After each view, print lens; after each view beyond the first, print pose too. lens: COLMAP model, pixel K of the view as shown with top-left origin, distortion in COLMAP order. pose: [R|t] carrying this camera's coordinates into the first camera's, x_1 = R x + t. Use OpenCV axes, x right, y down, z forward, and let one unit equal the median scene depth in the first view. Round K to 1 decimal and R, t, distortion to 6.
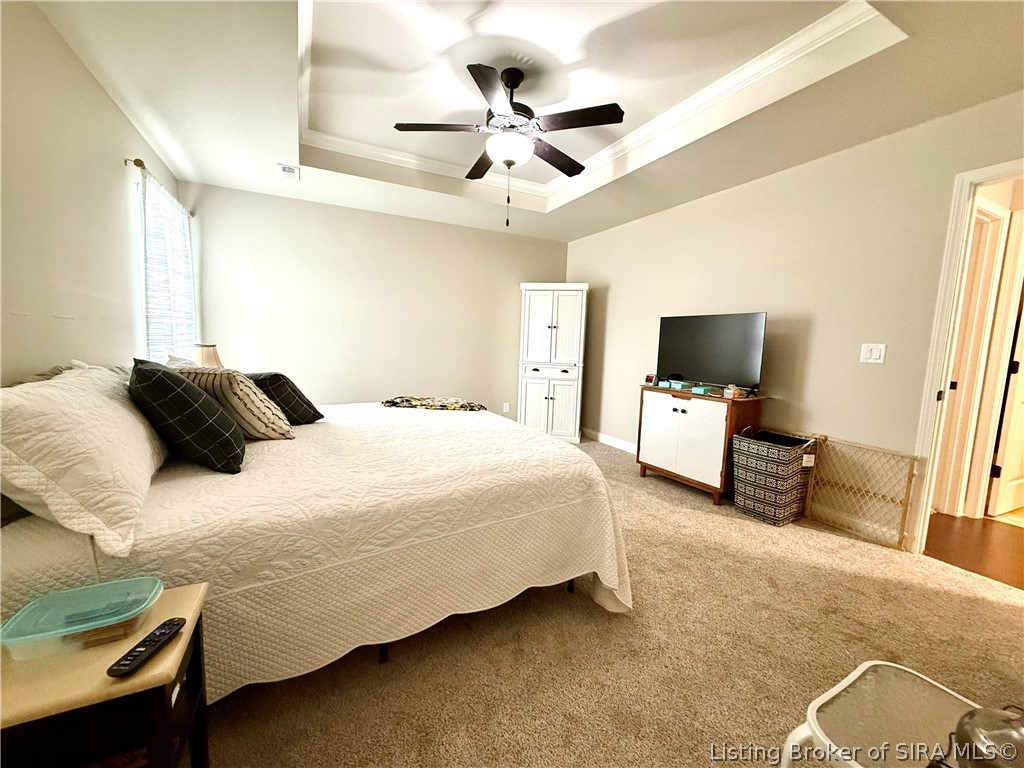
lens RADIAL K [[406.0, 0, 509.5], [0, 406.0, 384.2], [0, 0, 1]] dist [0.000576, 0.000044]
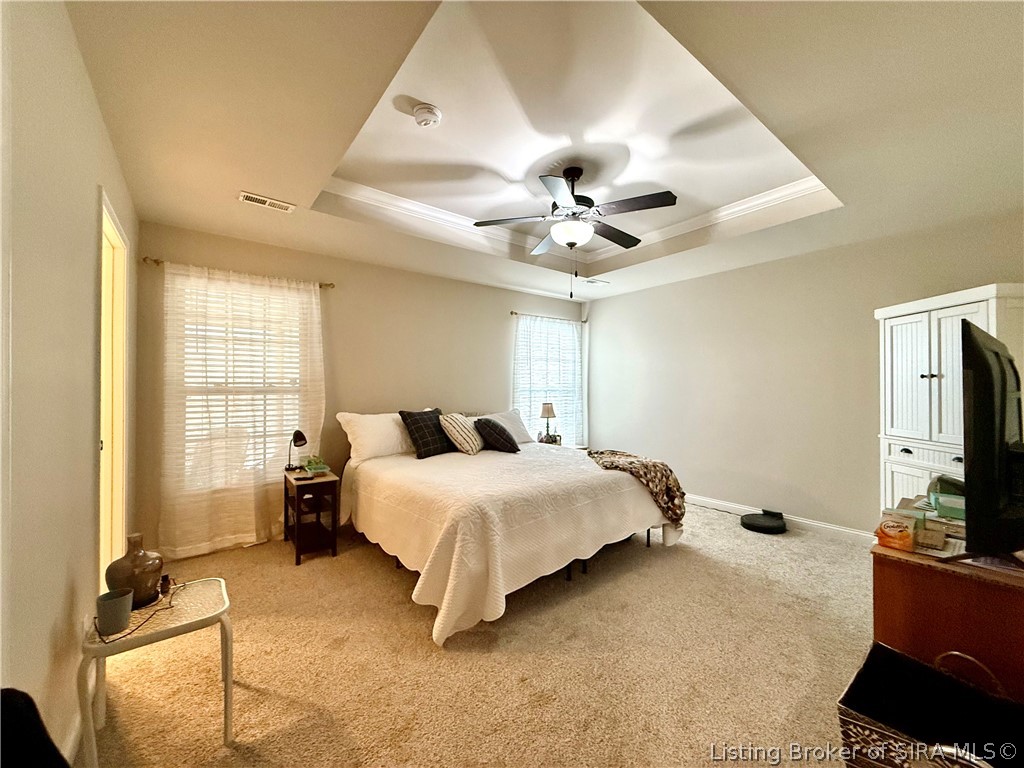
lens RADIAL K [[406.0, 0, 509.5], [0, 406.0, 384.2], [0, 0, 1]] dist [0.000576, 0.000044]
pose [[0.182329, -0.039686, -0.982436, 0.827178], [-0.104294, 0.992768, -0.059459, -0.056678], [0.977691, 0.113303, 0.176871, 0.524155]]
